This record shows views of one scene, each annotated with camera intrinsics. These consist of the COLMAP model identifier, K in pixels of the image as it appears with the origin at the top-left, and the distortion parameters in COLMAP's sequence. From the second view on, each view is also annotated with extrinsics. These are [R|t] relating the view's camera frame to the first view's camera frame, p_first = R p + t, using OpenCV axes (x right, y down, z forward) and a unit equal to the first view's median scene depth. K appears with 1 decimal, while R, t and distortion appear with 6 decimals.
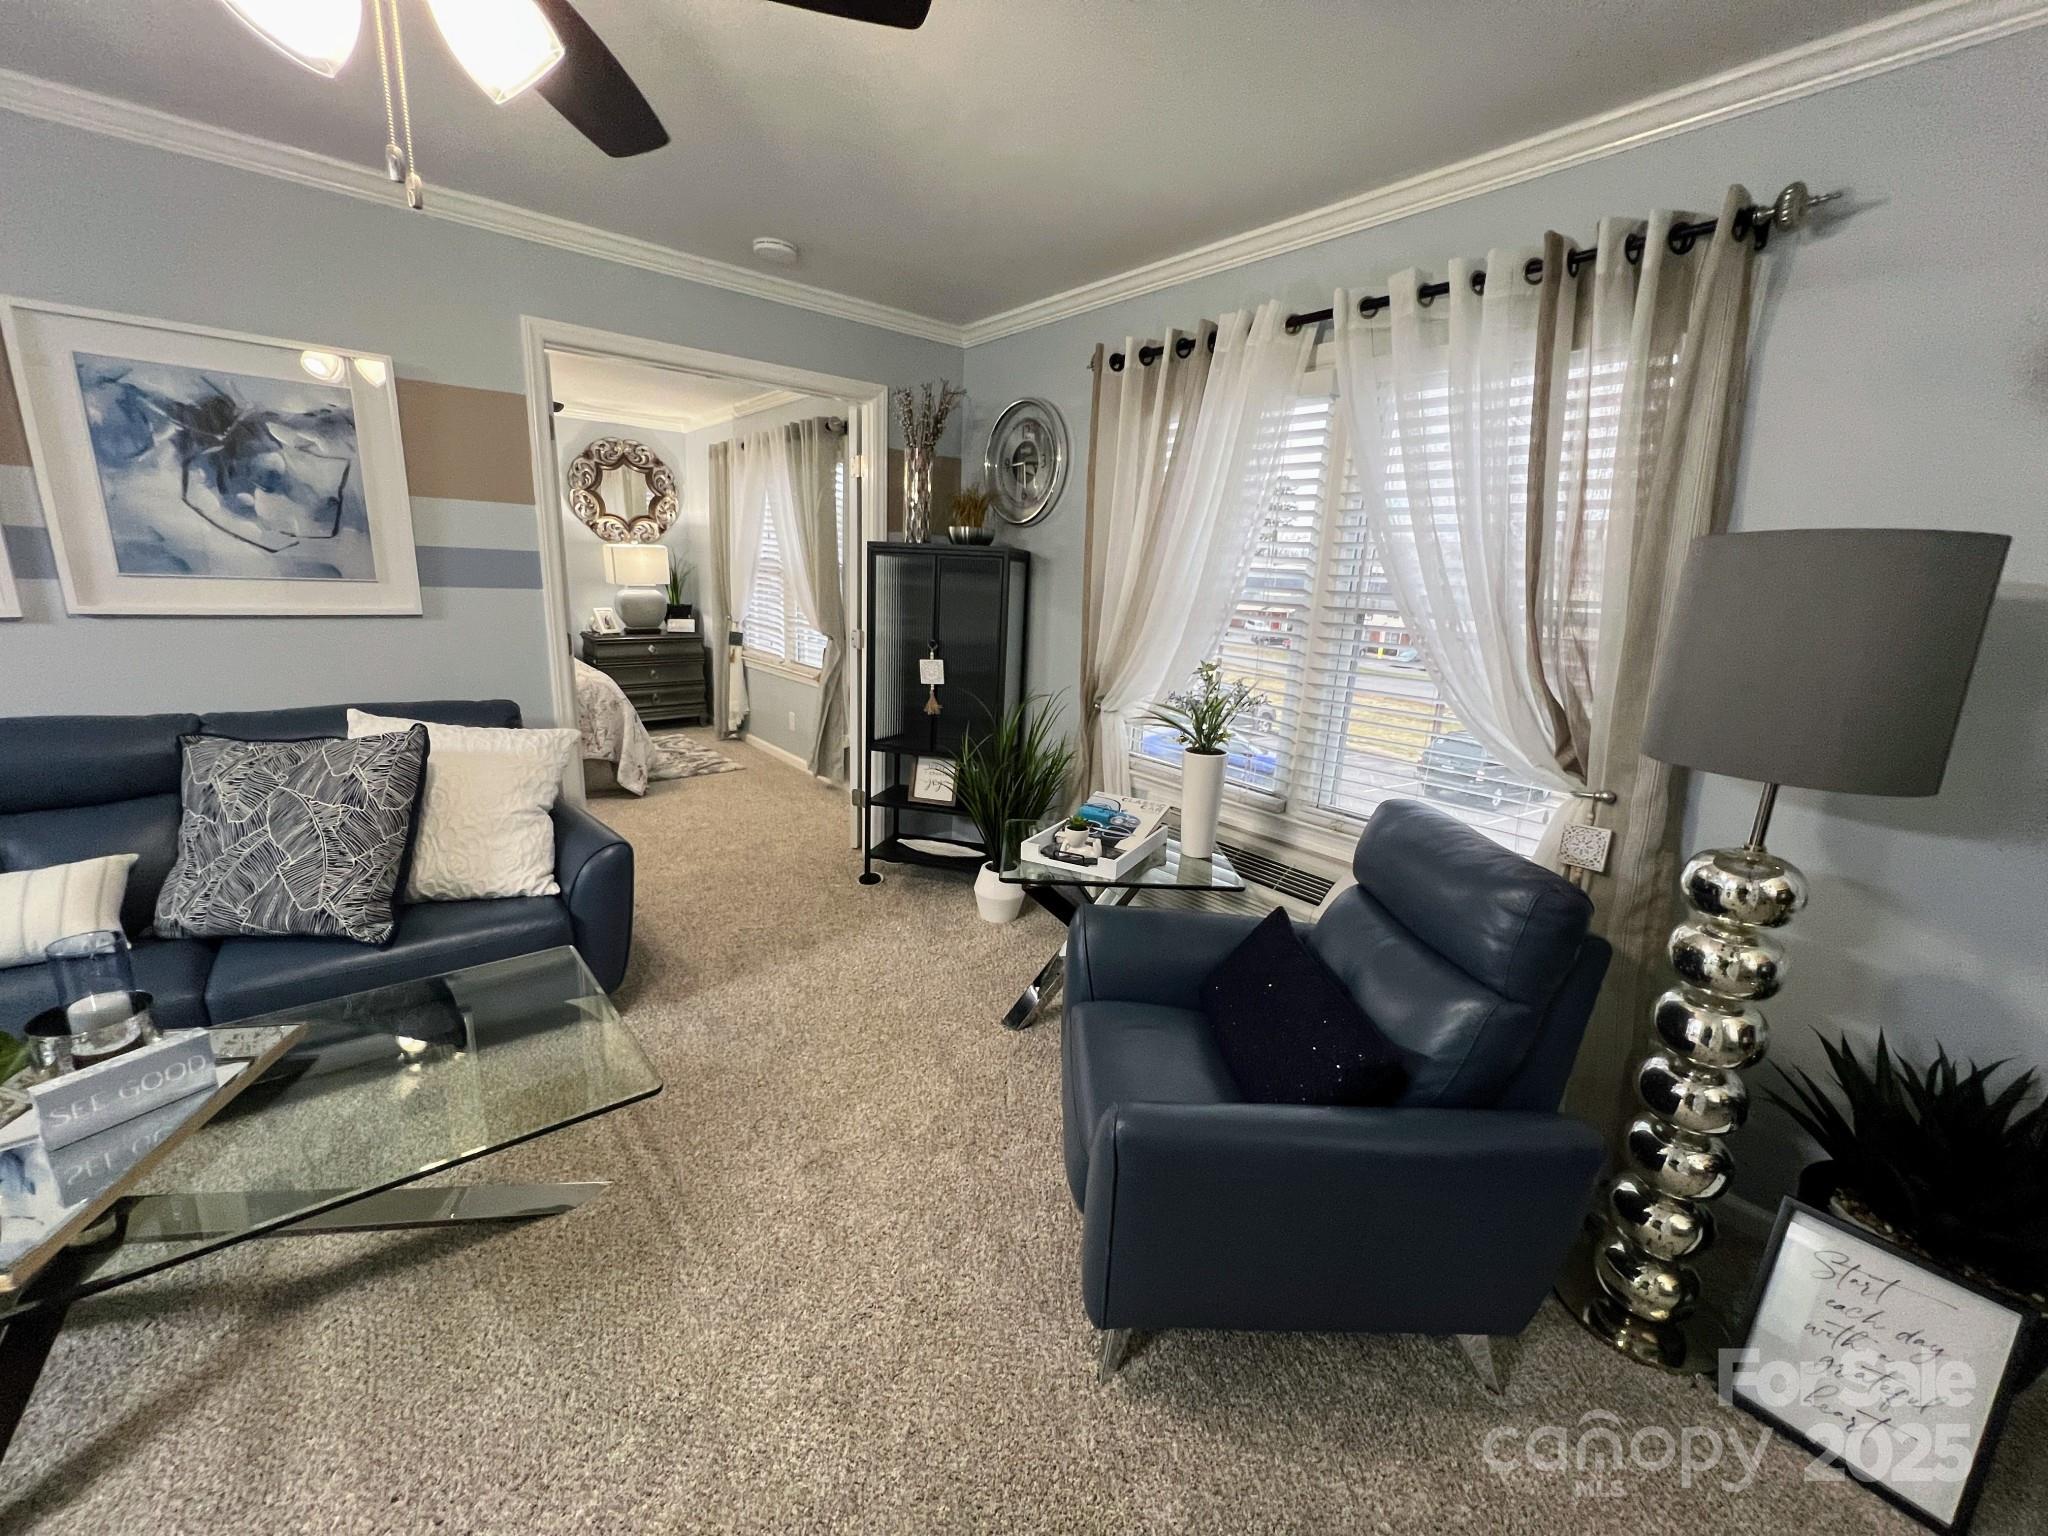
lens RADIAL K [[820.3, 0, 1019.5], [0, 820.3, 766.7], [0, 0, 1]] dist [0.001089, 0.000350]
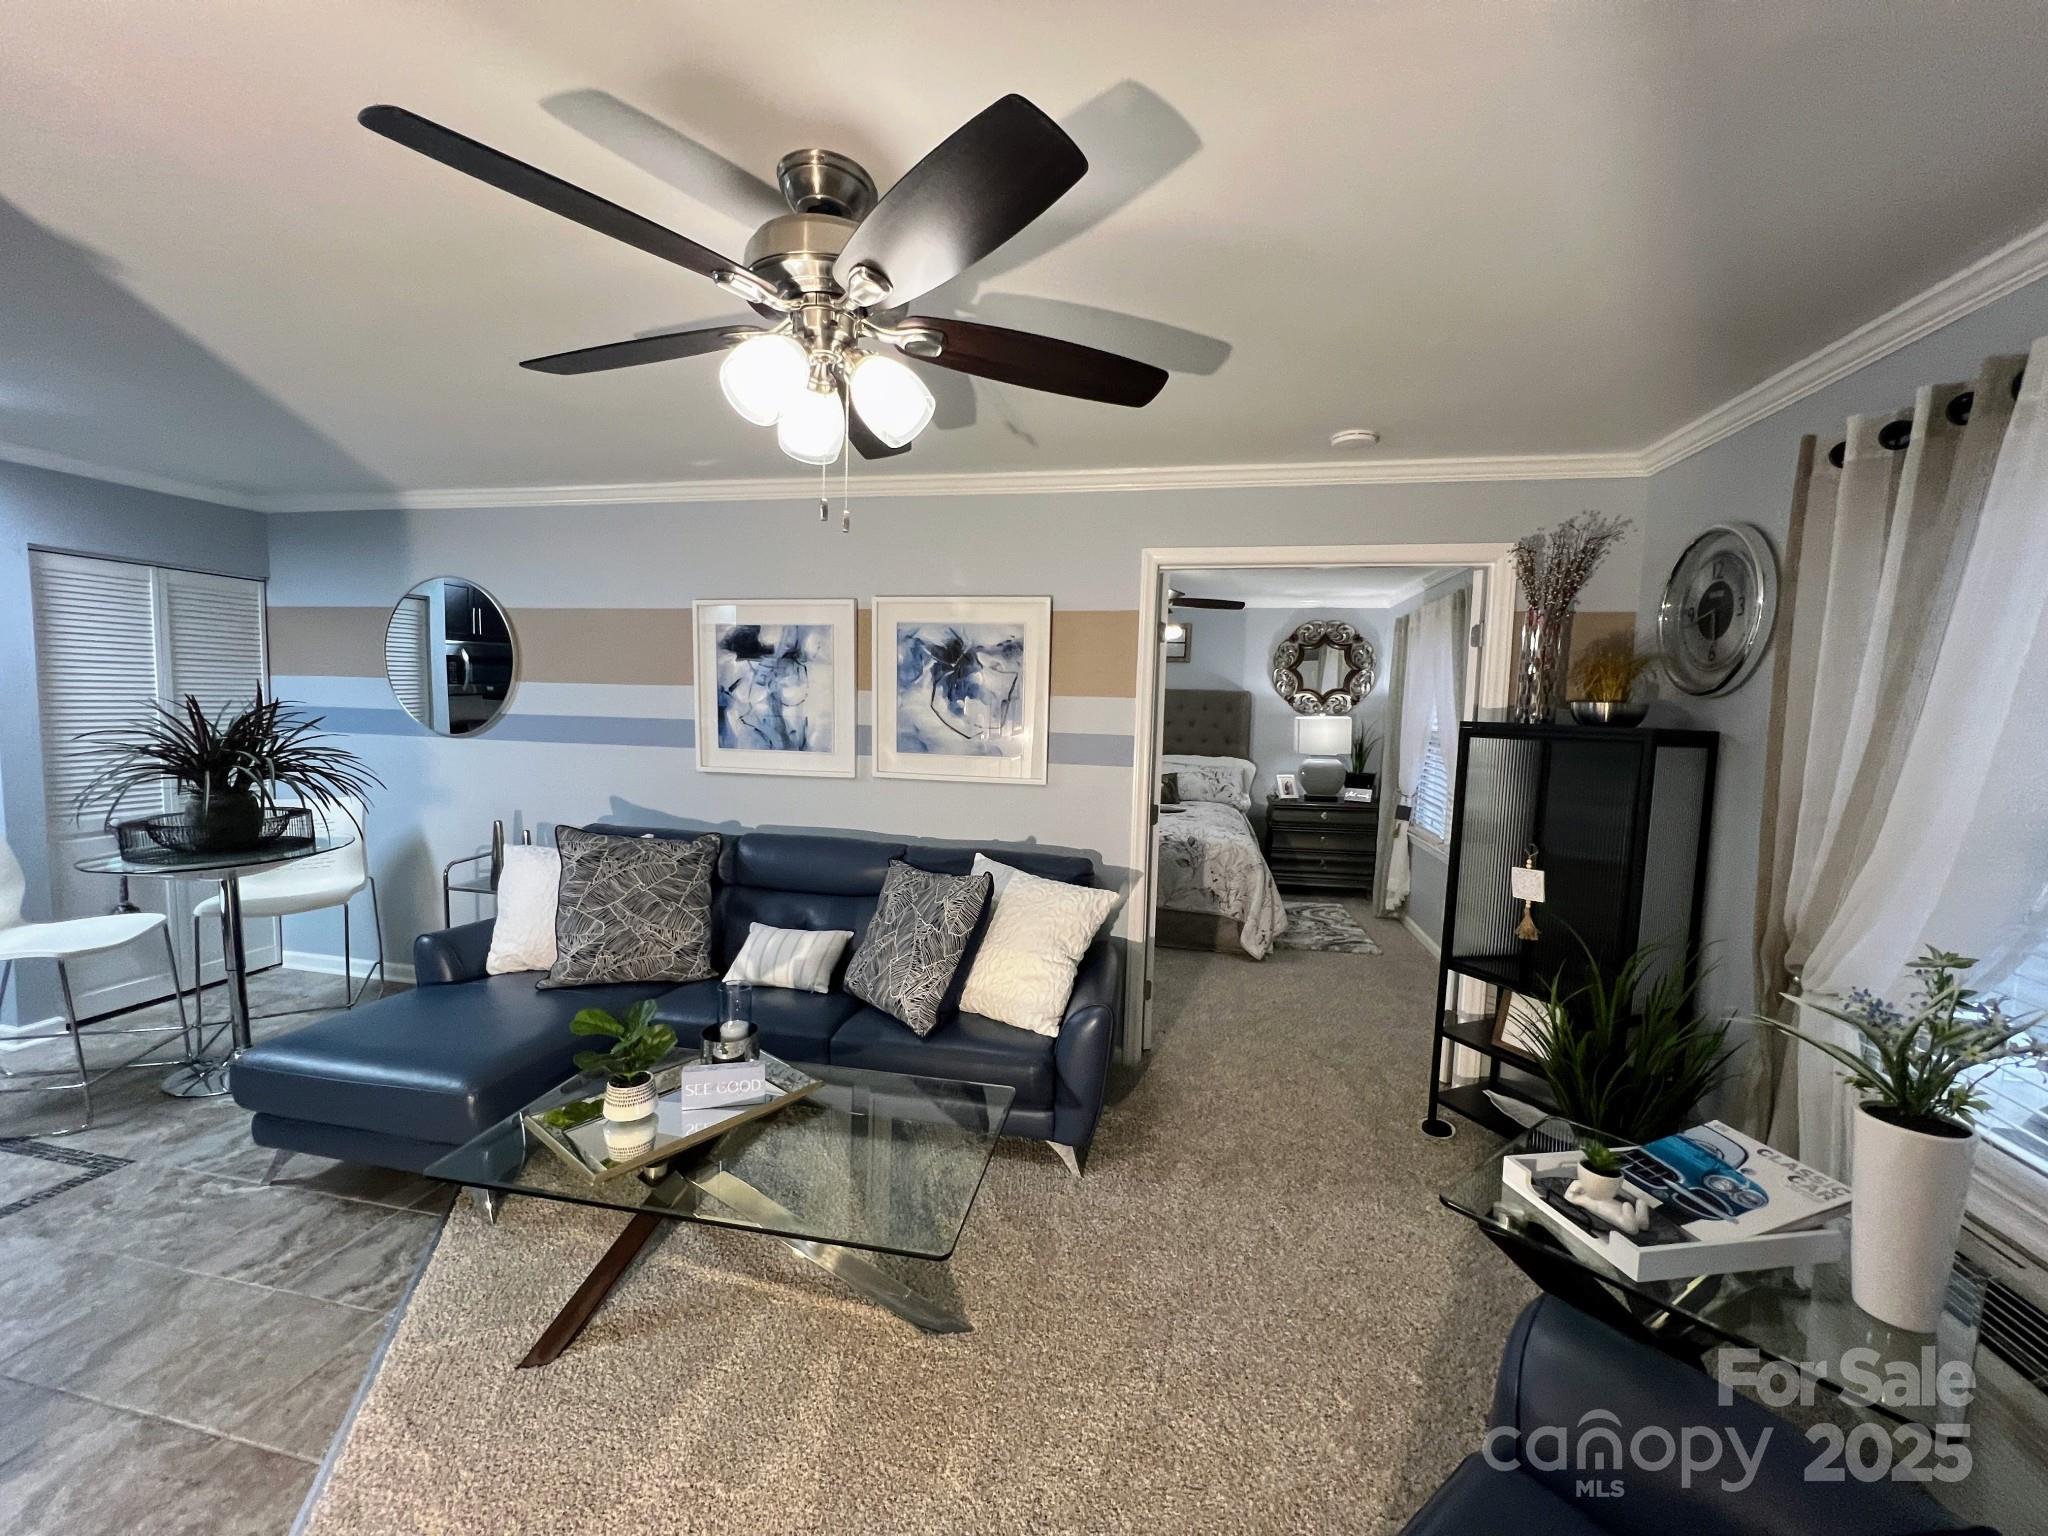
lens RADIAL K [[820.3, 0, 1021.0], [0, 820.3, 767.3], [0, 0, 1]] dist [0.001089, 0.000350]
pose [[0.632843, 0.034710, -0.773502, 0.265913], [-0.179485, 0.978360, -0.102943, -0.083079], [0.753190, 0.203979, 0.625378, 0.188139]]
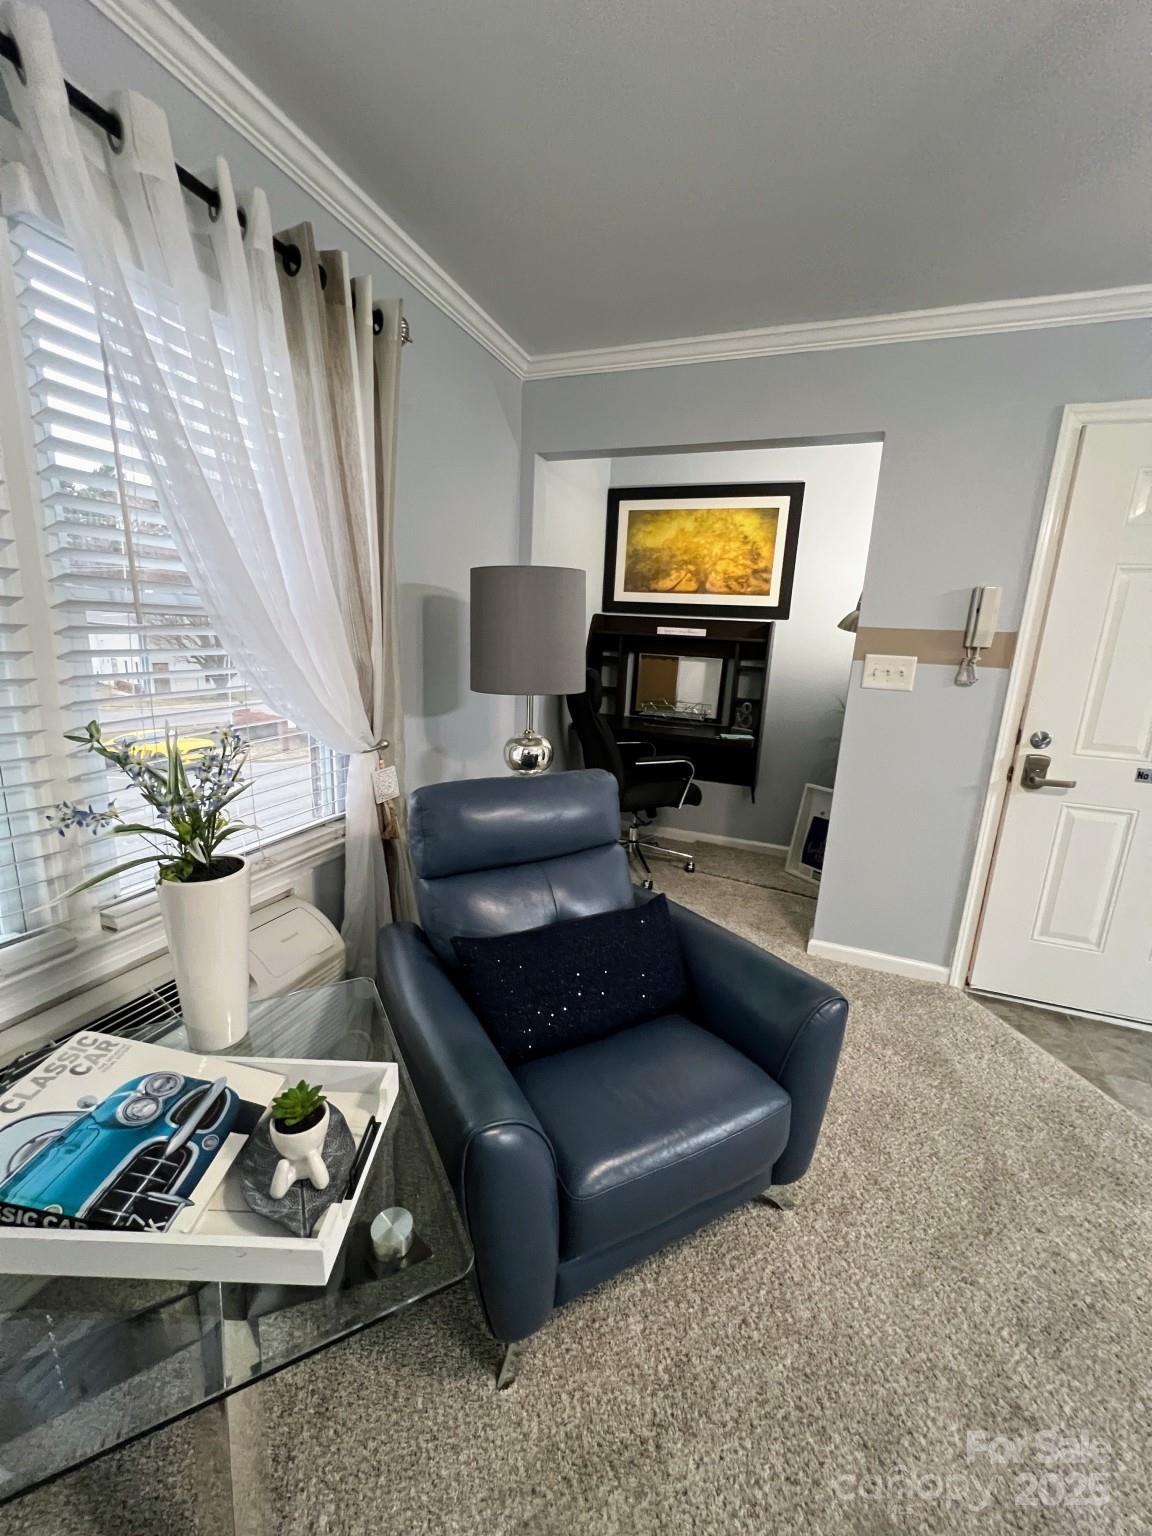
lens RADIAL K [[615.2, 0, 571.2], [0, 615.2, 764.7], [0, 0, 1]] dist [0.001089, 0.000350]
pose [[-0.492226, -0.246289, 0.834898, -0.236246], [0.144589, 0.922680, 0.357429, -0.200763], [-0.858375, 0.296653, -0.418556, 0.941279]]
